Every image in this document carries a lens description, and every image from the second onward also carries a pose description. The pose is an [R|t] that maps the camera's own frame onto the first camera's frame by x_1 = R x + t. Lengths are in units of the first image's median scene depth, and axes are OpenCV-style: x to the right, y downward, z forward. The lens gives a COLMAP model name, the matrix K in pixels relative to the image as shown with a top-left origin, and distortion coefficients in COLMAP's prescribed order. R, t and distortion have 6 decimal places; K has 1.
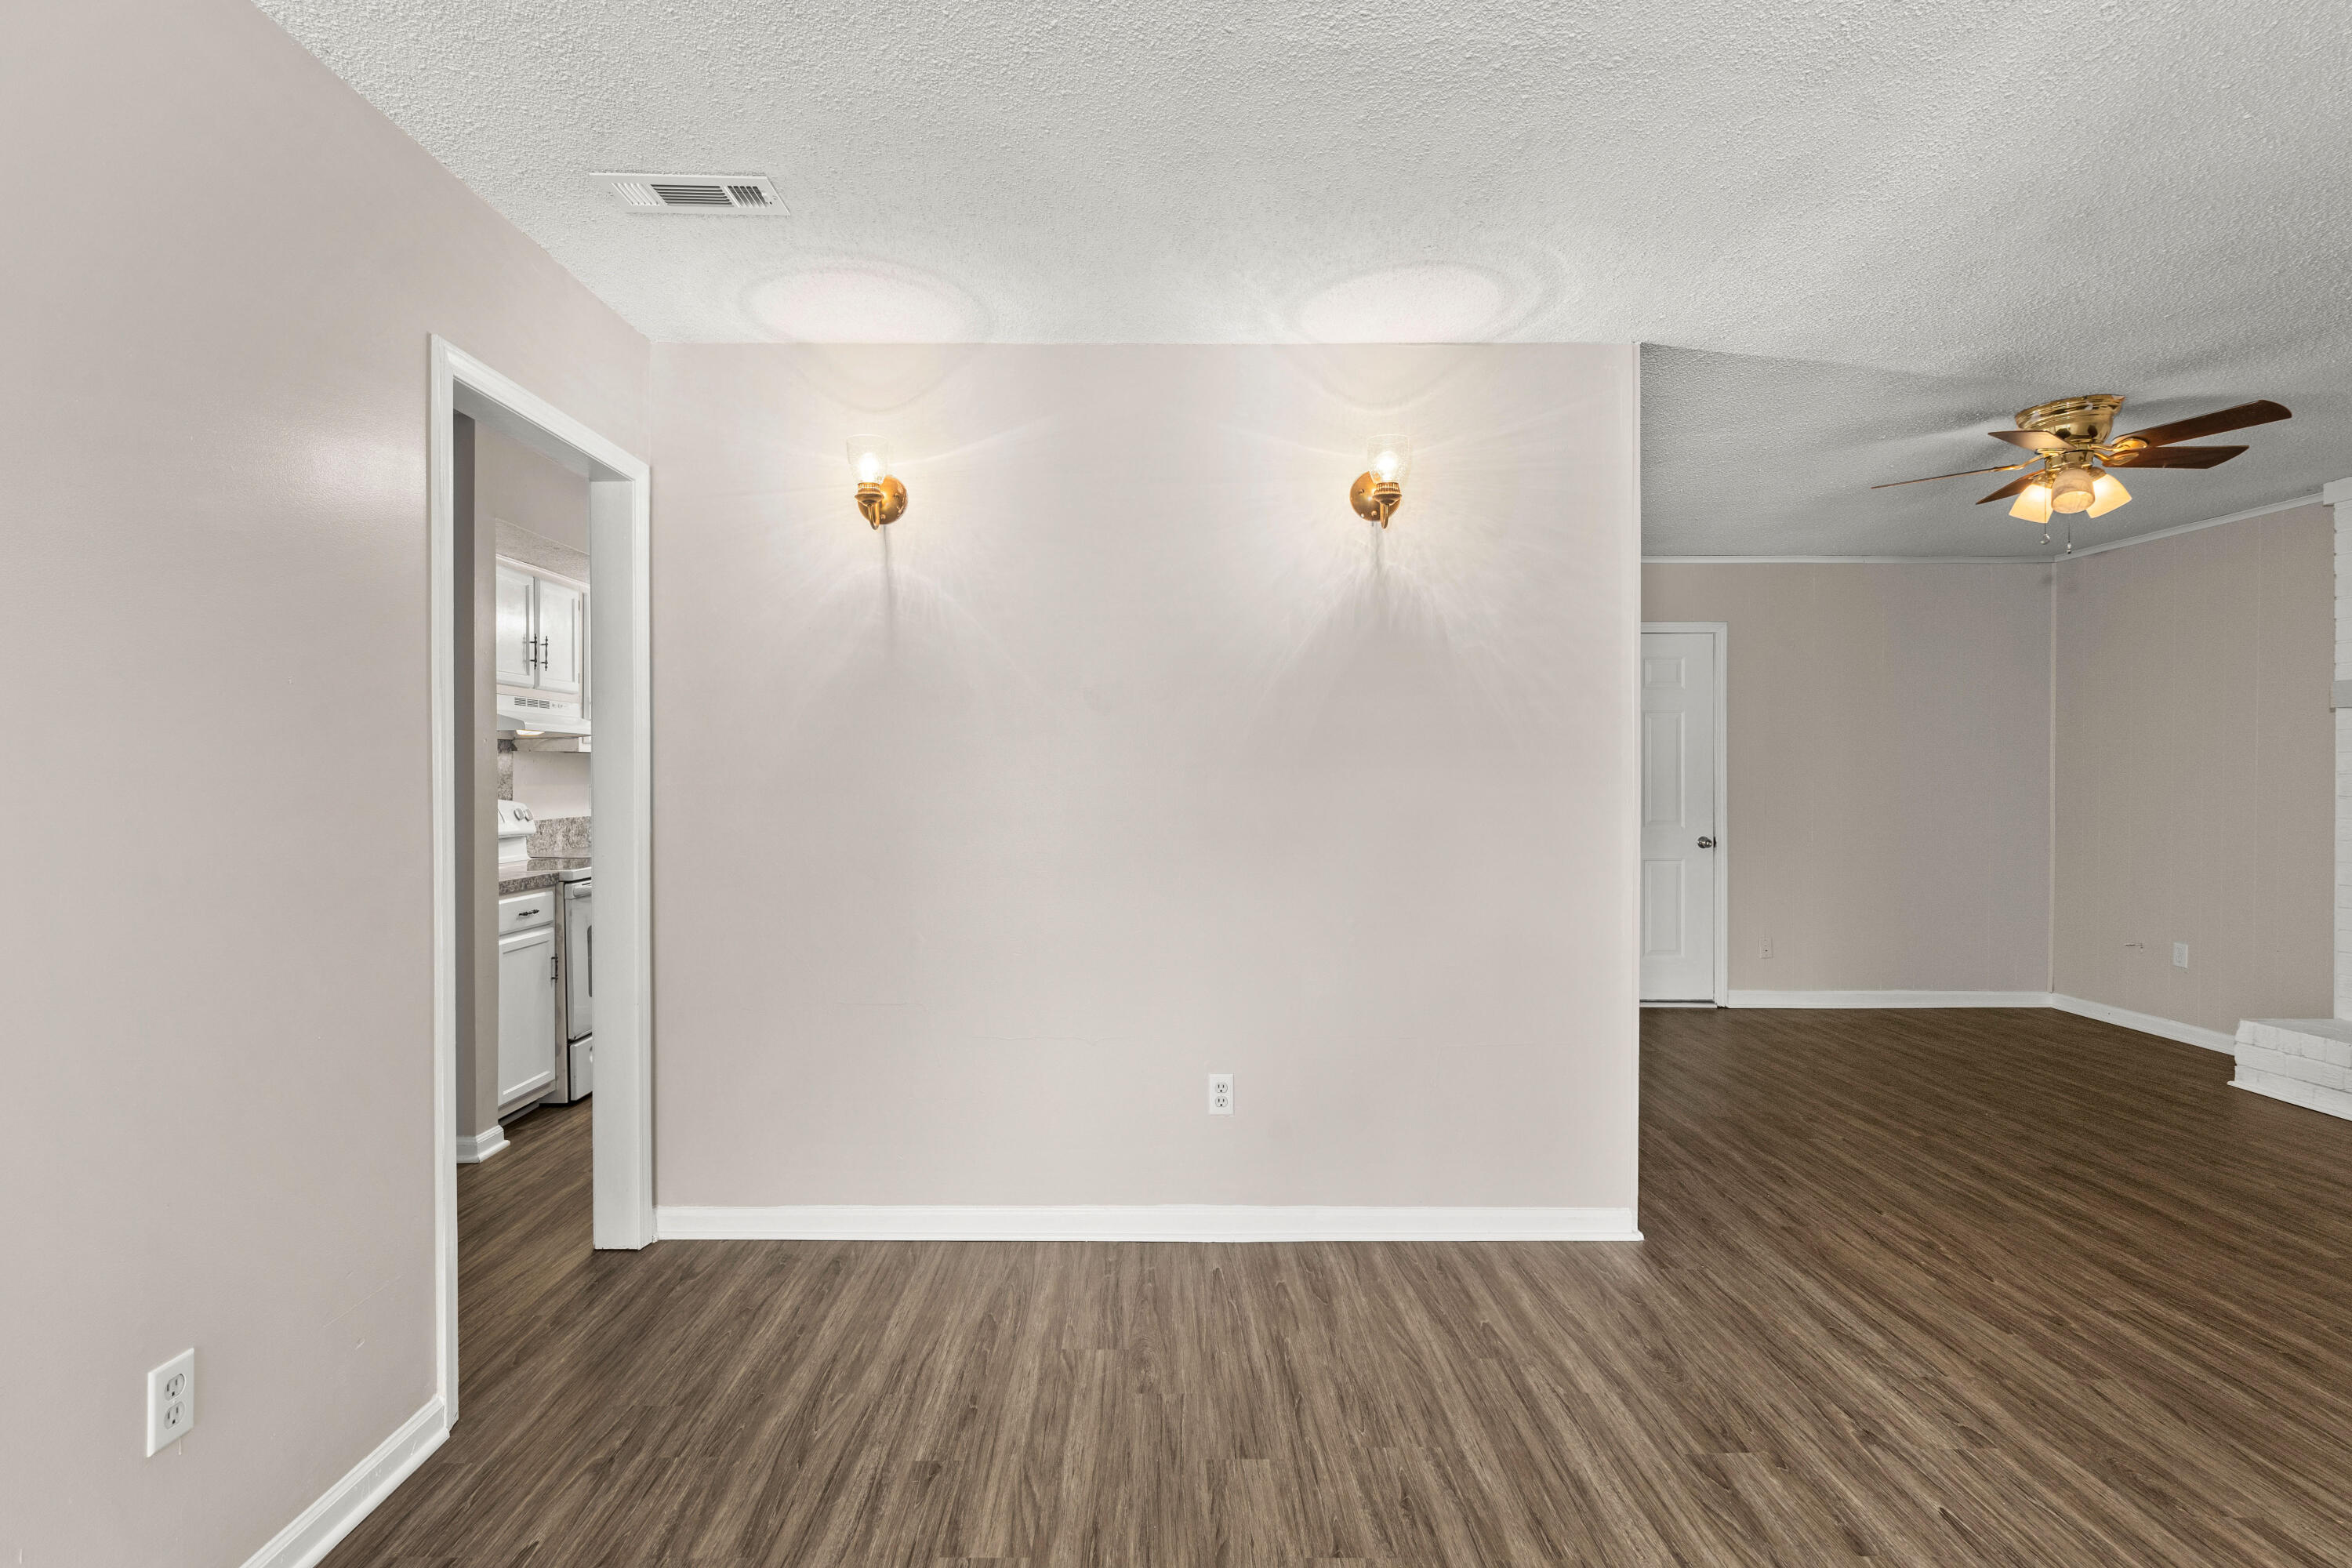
lens RADIAL K [[1090.7, 0, 1158.1], [0, 1090.7, 774.3], [0, 0, 1]] dist [0.000277, 0.000253]
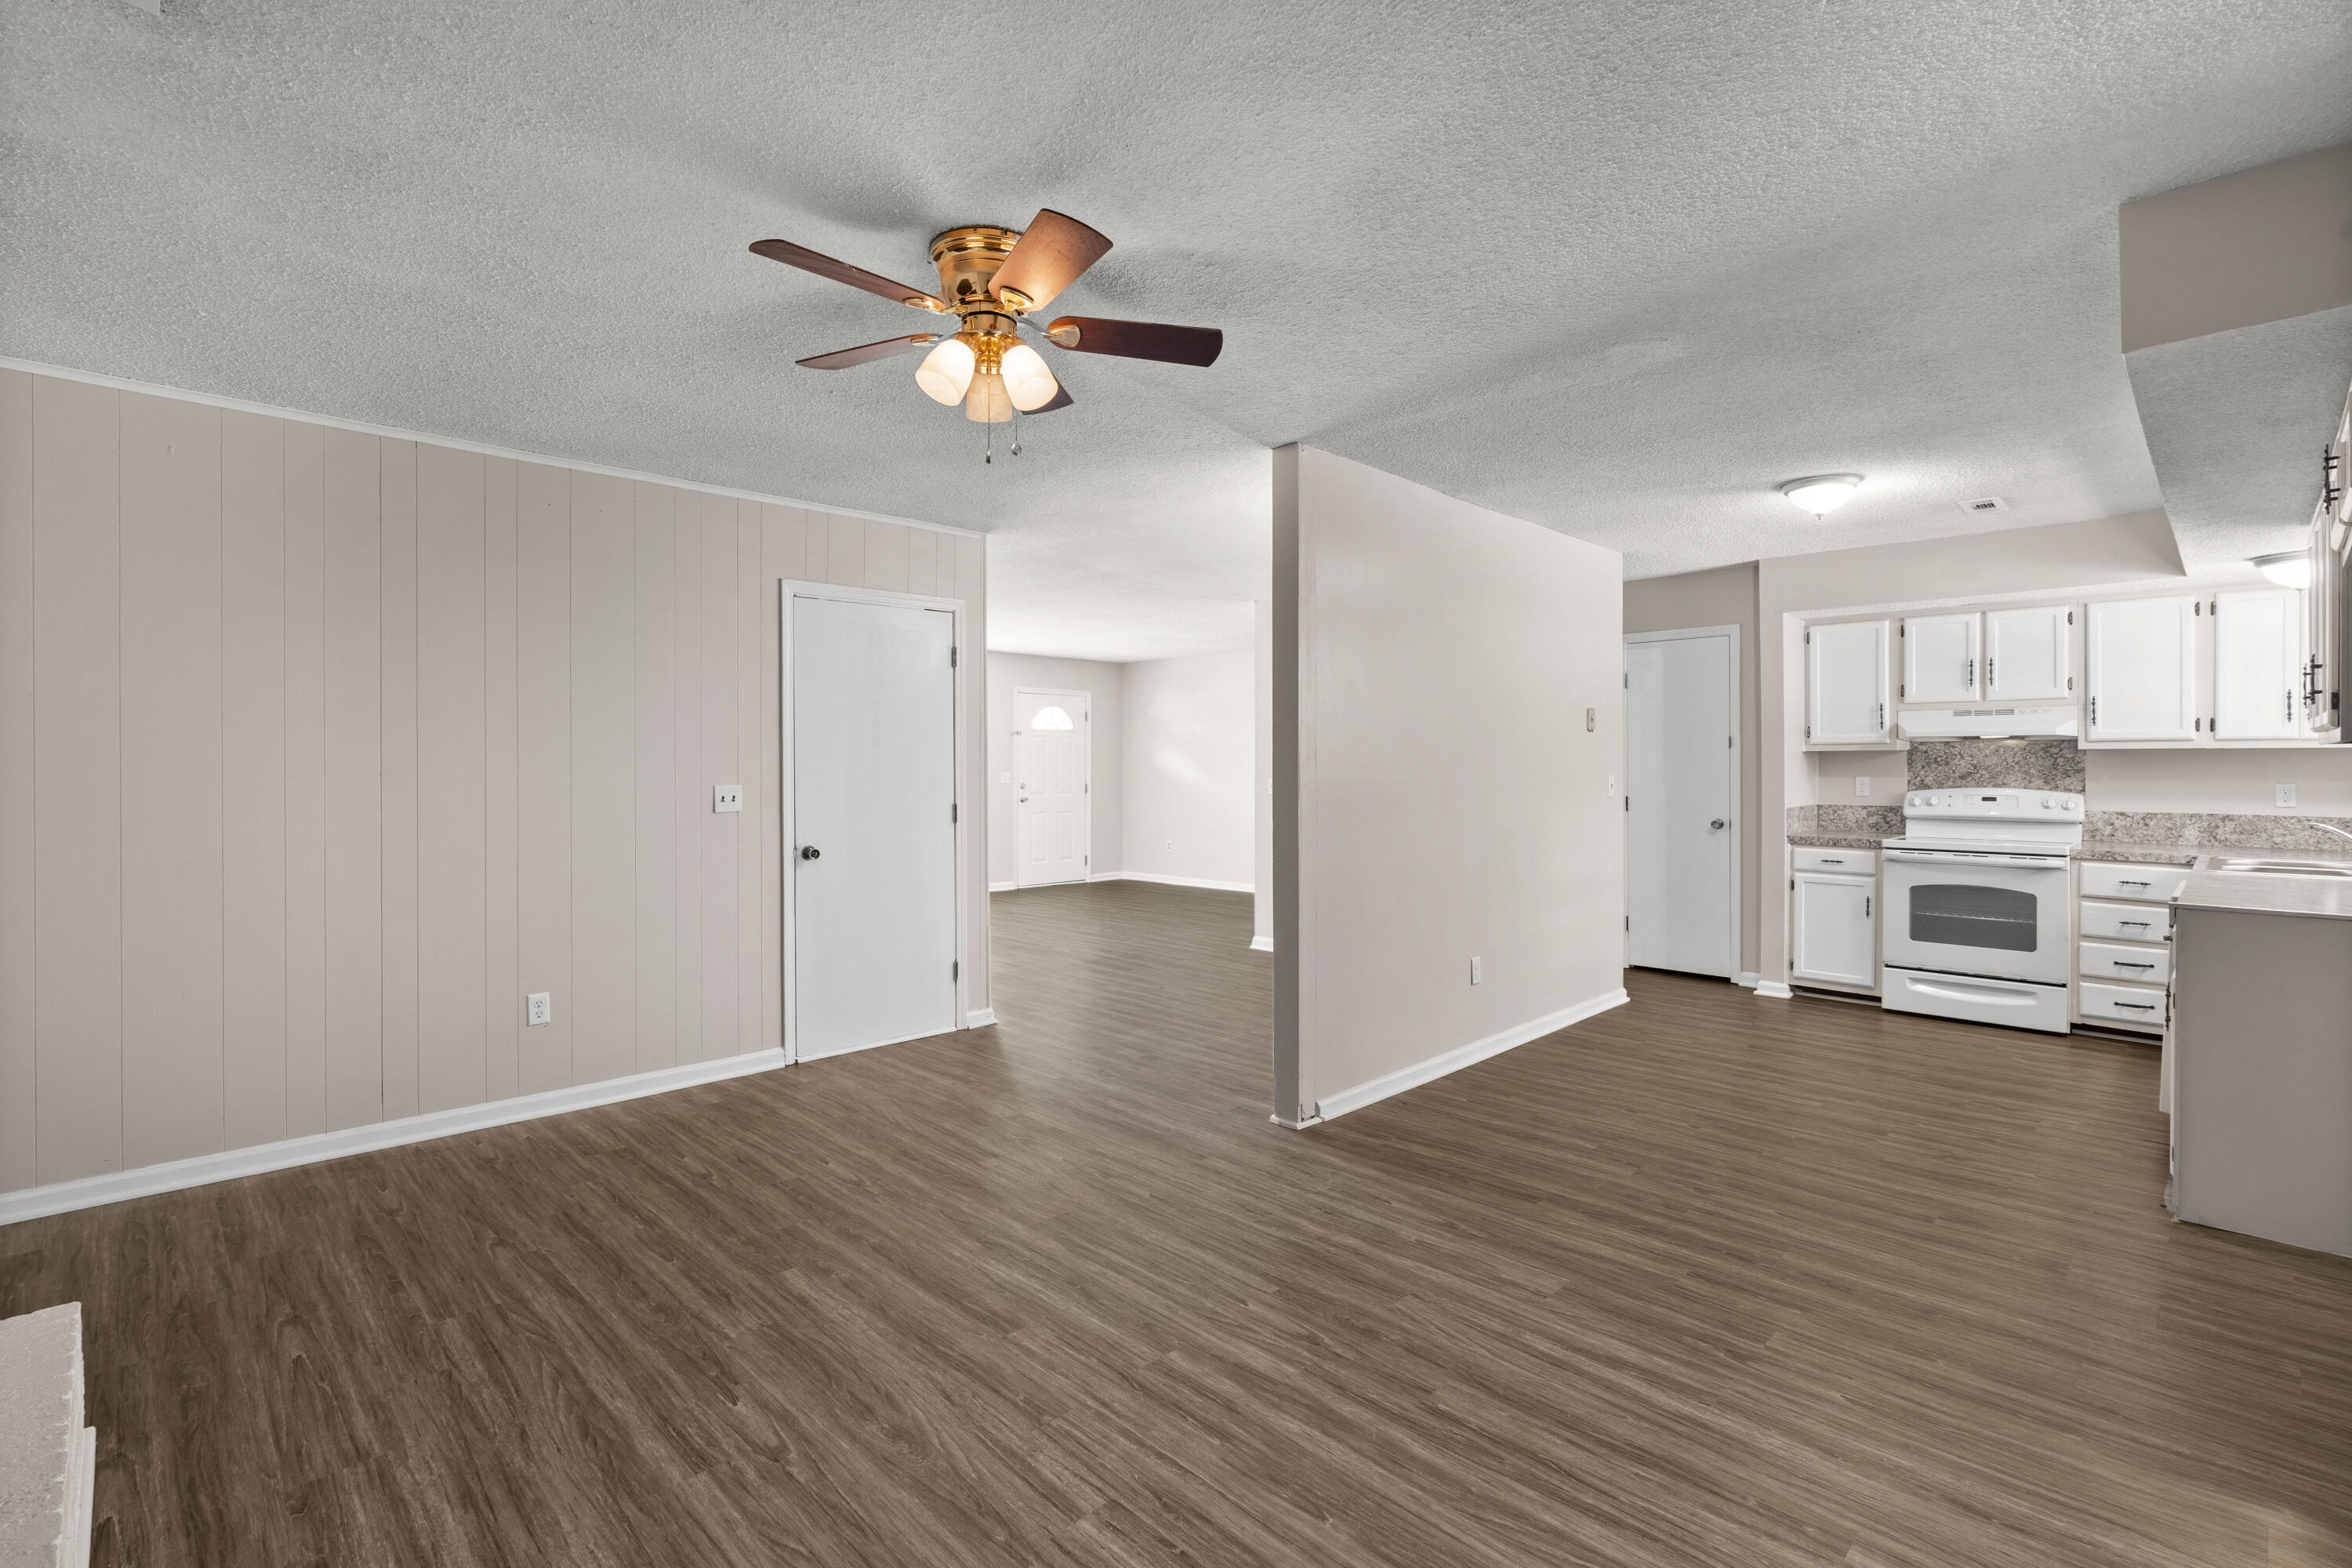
lens RADIAL K [[1056.5, 0, 1166.4], [0, 1056.5, 767.4], [0, 0, 1]] dist [-0.001439, 0.000186]
pose [[-0.713424, 0.001473, -0.700731, 1.130299], [0.001465, 0.999999, 0.000610, -0.005606], [0.700731, -0.000591, -0.713425, 1.439806]]
